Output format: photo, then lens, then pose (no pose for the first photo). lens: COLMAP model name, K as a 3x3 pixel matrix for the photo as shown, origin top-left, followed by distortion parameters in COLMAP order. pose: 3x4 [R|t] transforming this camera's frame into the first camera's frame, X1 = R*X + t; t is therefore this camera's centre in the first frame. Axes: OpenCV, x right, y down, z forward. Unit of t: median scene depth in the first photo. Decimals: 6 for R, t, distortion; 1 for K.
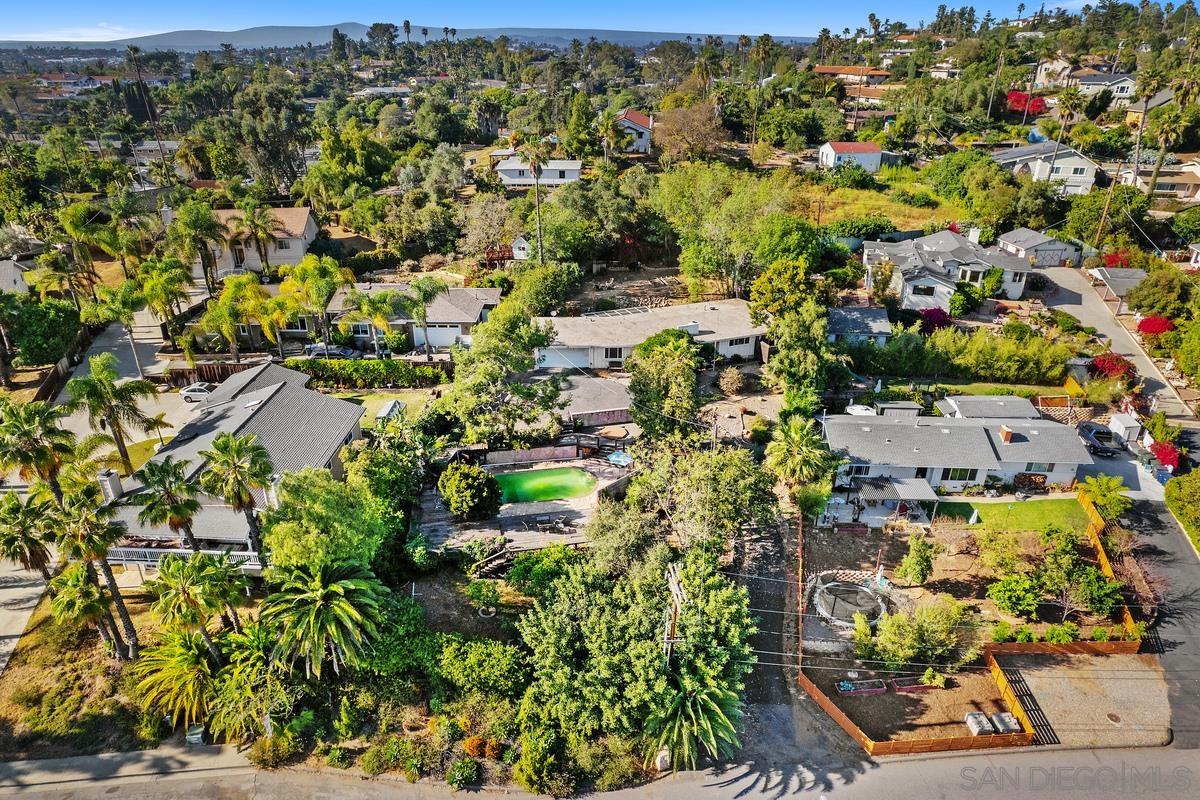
lens RADIAL K [[760.8, 0, 598.8], [0, 760.8, 412.5], [0, 0, 1]] dist [-0.088389, 0.073685]
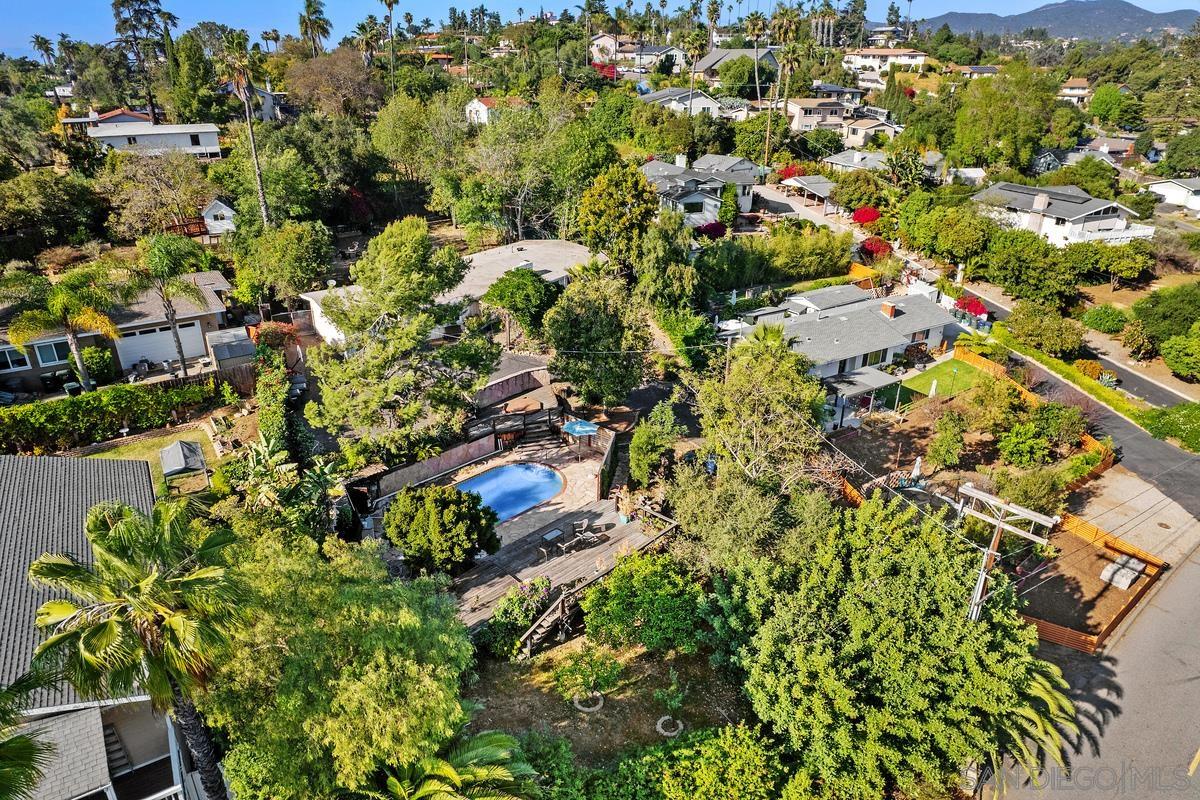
lens RADIAL K [[760.8, 0, 598.8], [0, 760.8, 412.5], [0, 0, 1]] dist [-0.088389, 0.073685]
pose [[0.823069, -0.240136, 0.514677, -0.250007], [0.252287, 0.966487, 0.047484, 0.013817], [-0.508831, 0.090763, 0.856068, 0.306737]]
